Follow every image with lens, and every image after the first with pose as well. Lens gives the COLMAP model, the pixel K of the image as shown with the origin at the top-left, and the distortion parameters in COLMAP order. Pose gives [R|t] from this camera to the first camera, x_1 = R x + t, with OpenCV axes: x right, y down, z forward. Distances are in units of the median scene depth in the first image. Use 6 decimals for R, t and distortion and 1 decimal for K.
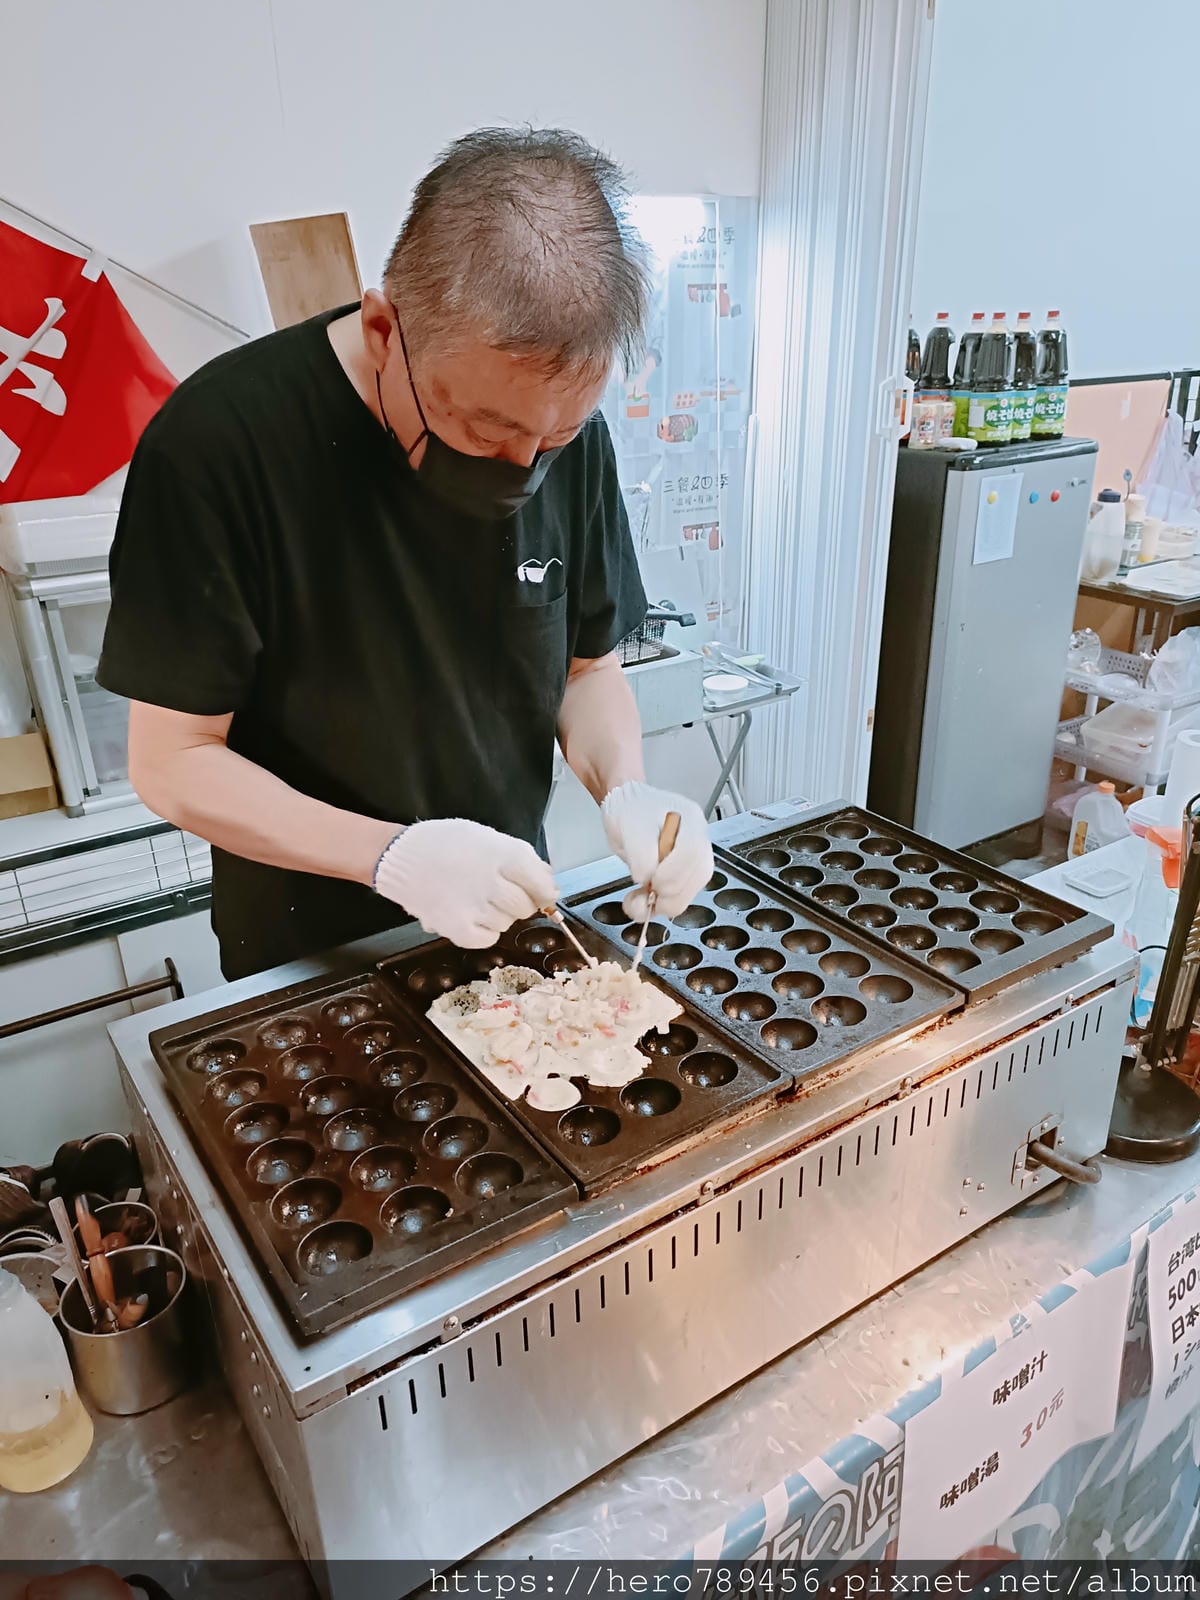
lens RADIAL K [[1143.6, 0, 604.4], [0, 1143.6, 804.2], [0, 0, 1]] dist [0.045544, -0.022768]
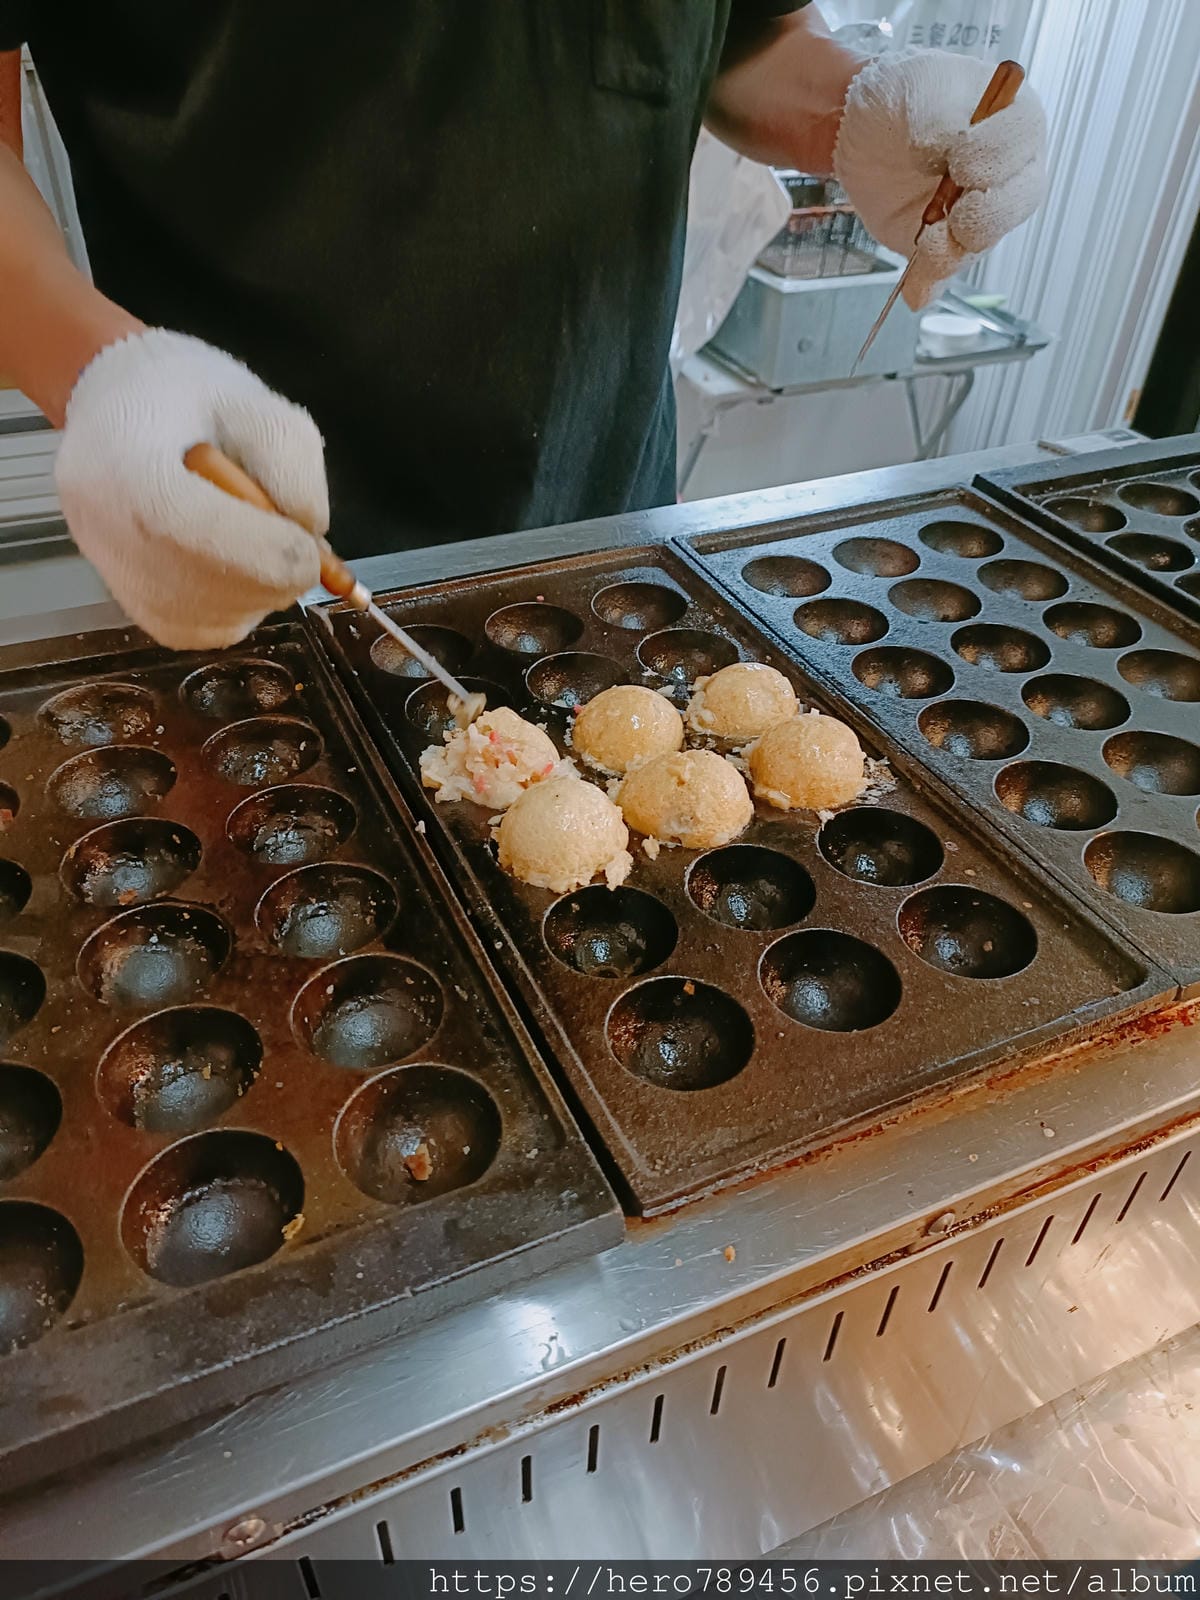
lens RADIAL K [[1143.6, 0, 601.4], [0, 1143.6, 797.4], [0, 0, 1]] dist [0.045544, -0.022768]
pose [[0.985560, 0.141606, -0.092844, -0.011226], [-0.114673, 0.961599, 0.249355, 0.076280], [0.124589, -0.235107, 0.963951, 0.489318]]
